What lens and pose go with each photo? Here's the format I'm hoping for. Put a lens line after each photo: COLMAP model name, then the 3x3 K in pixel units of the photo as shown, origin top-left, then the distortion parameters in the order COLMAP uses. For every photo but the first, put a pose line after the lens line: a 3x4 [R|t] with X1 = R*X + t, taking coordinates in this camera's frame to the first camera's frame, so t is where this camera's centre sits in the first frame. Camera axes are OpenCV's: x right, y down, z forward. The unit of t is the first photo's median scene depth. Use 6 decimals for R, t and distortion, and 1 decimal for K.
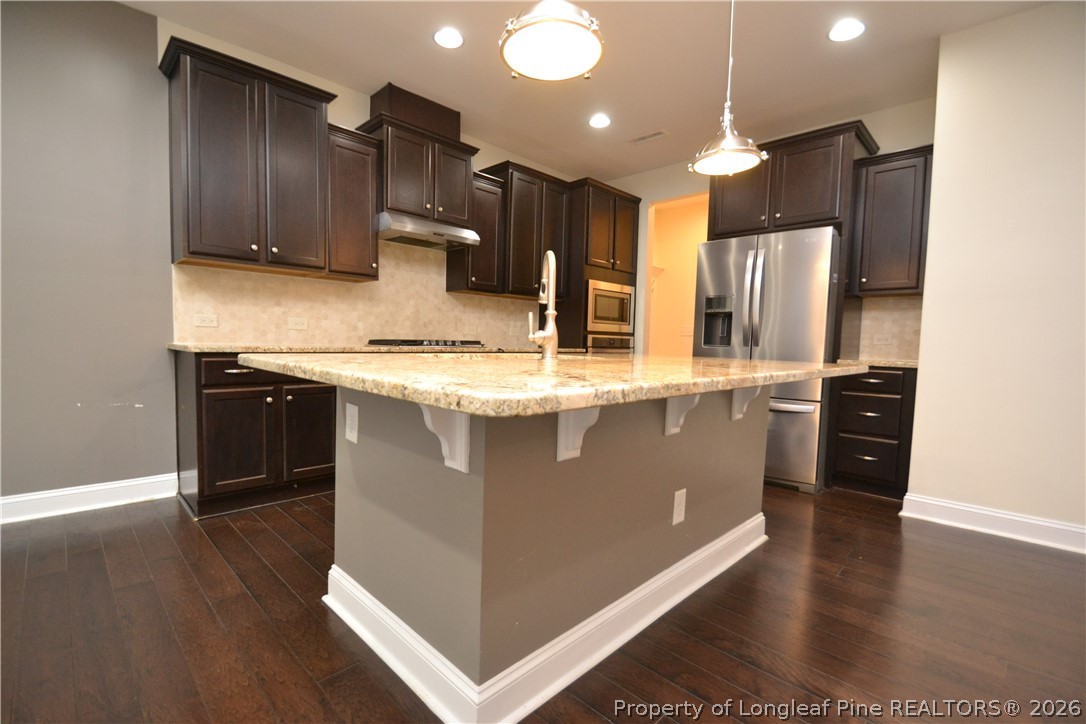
lens RADIAL K [[482.1, 0, 540.7], [0, 482.1, 370.5], [0, 0, 1]] dist [-0.003349, -0.000947]
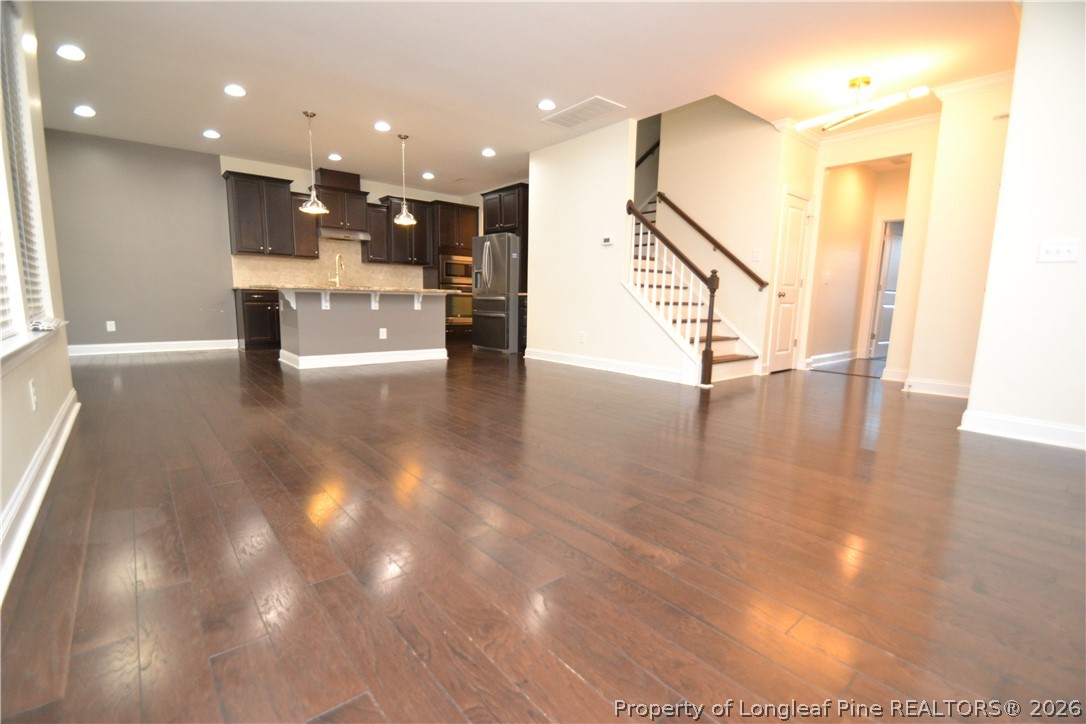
lens RADIAL K [[482.1, 0, 542.7], [0, 482.1, 367.3], [0, 0, 1]] dist [-0.003349, -0.000947]
pose [[0.996312, 0.005457, -0.085635, 1.021492], [0.000708, 0.997419, 0.071801, 0.176228], [0.085806, -0.071597, 0.993736, -1.336654]]
